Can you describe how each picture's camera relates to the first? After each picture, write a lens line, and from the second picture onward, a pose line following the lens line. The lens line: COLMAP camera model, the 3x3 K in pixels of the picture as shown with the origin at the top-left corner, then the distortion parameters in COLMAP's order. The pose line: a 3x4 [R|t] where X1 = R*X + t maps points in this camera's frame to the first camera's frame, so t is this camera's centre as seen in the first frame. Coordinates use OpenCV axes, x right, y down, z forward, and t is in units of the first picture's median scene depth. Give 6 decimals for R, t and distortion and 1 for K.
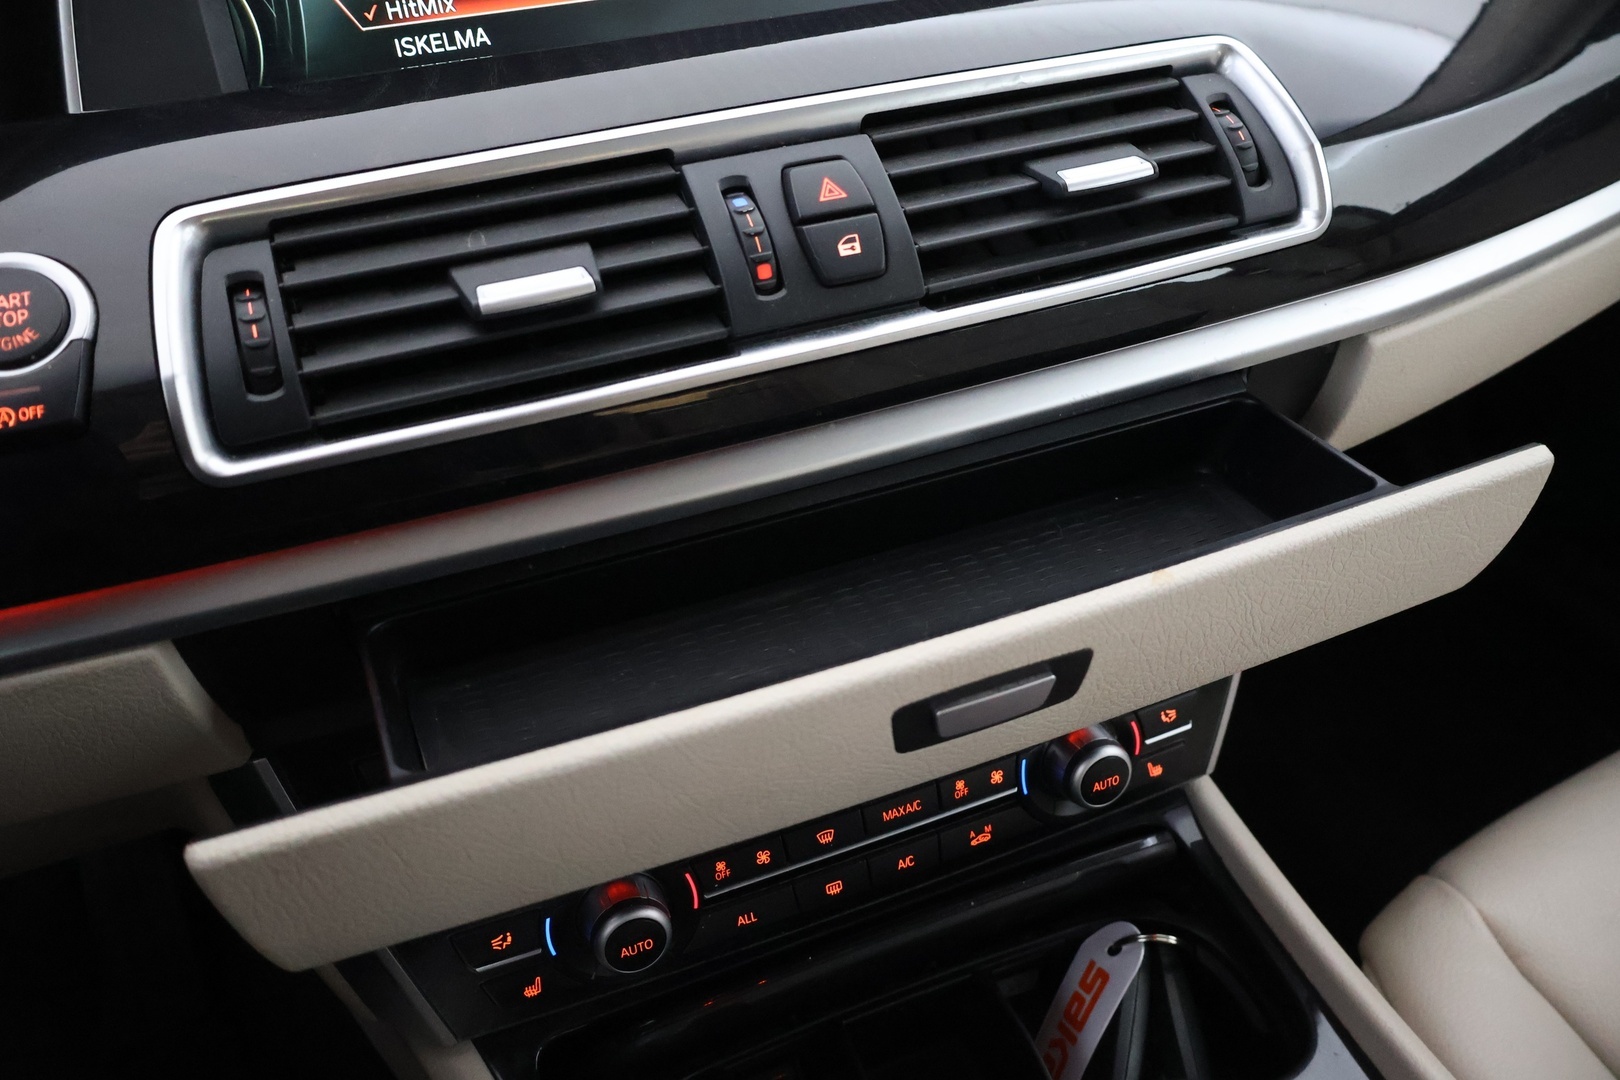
lens RADIAL K [[1365.5, 0, 805.7], [0, 1365.5, 540.1], [0, 0, 1]] dist [-0.004985, -0.005538]
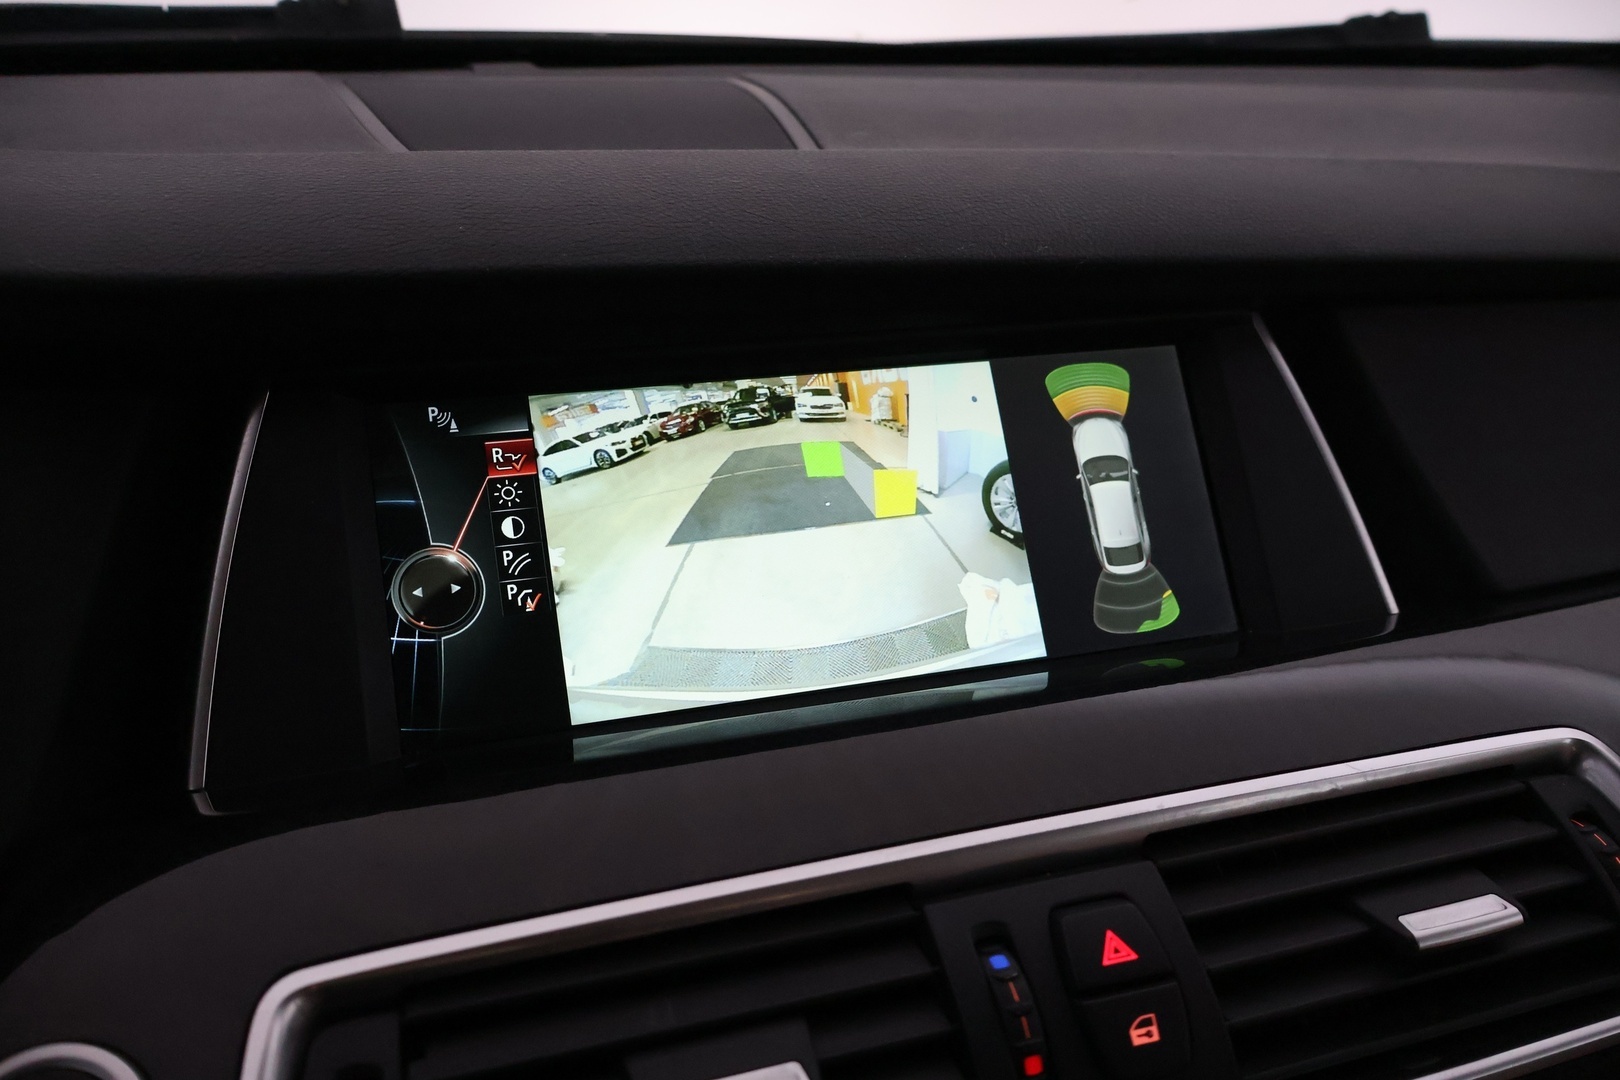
lens RADIAL K [[1365.5, 0, 813.0], [0, 1365.5, 536.8], [0, 0, 1]] dist [-0.004985, -0.005538]
pose [[0.996470, 0.033781, -0.076853, -0.090620], [-0.056263, 0.948174, -0.312731, -0.203580], [0.062306, 0.315951, 0.946728, 0.169077]]
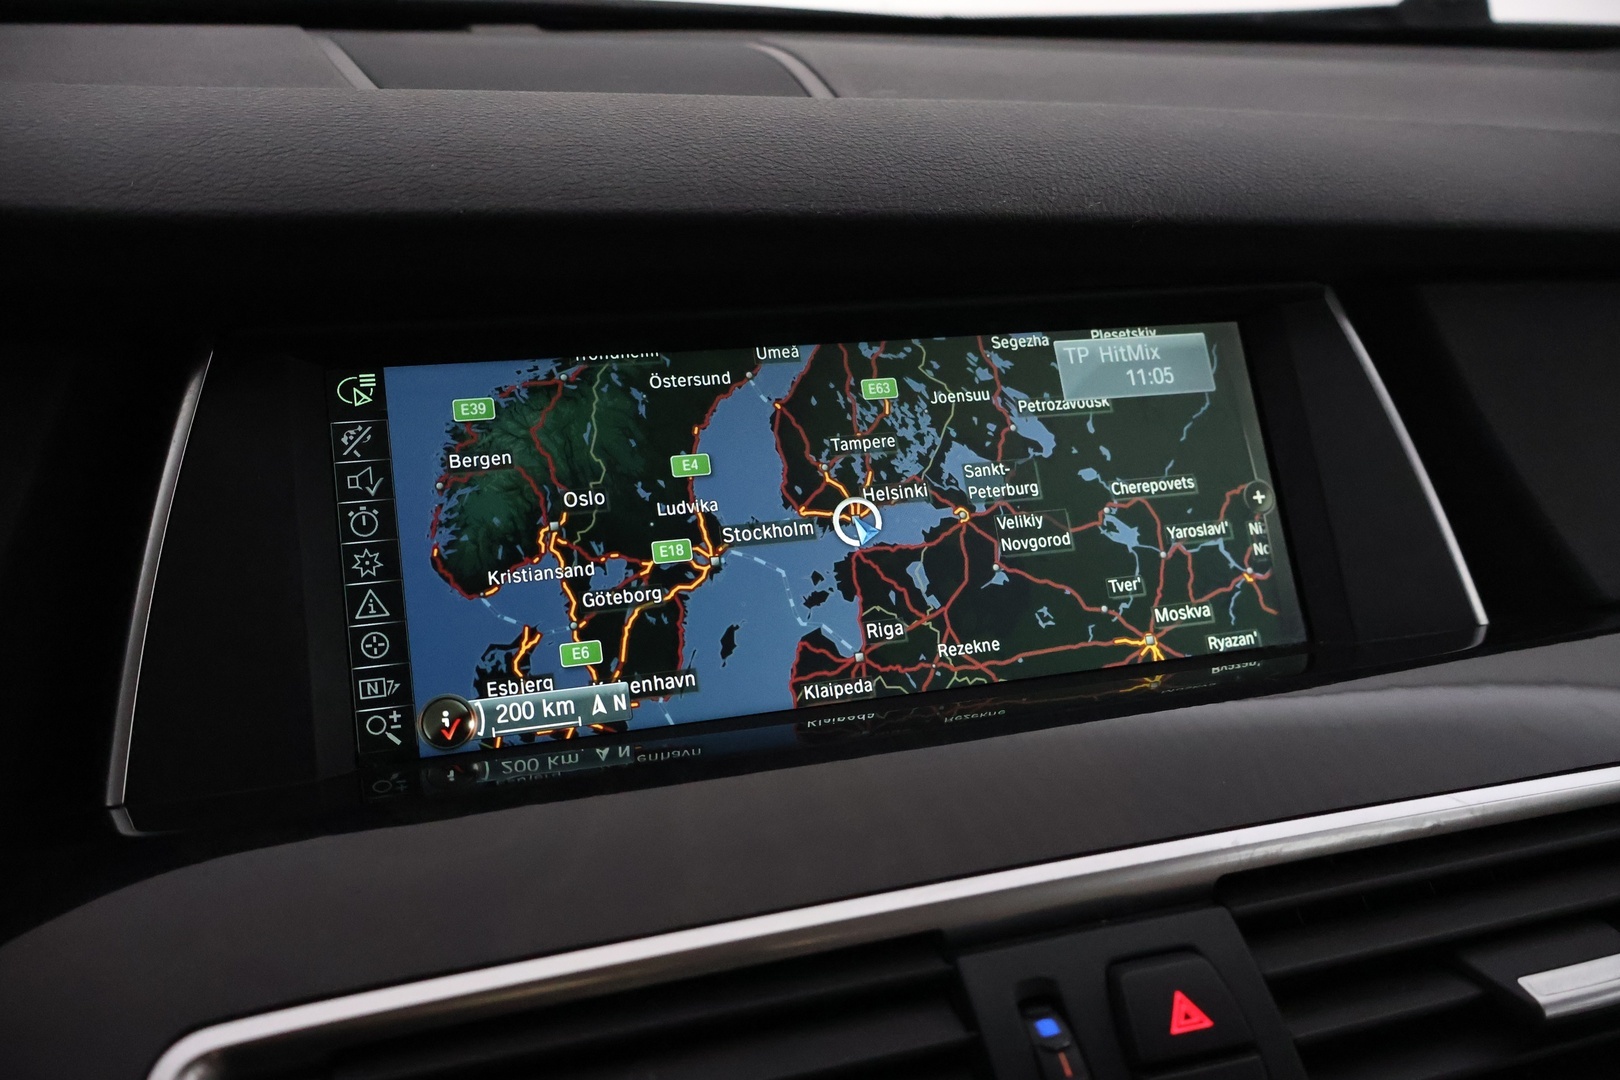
lens RADIAL K [[1365.5, 0, 812.2], [0, 1365.5, 541.5], [0, 0, 1]] dist [-0.004985, -0.005538]
pose [[0.994971, 0.046093, -0.088922, -0.099675], [-0.072258, 0.945133, -0.318595, -0.224024], [0.069358, 0.323418, 0.943711, 0.276742]]
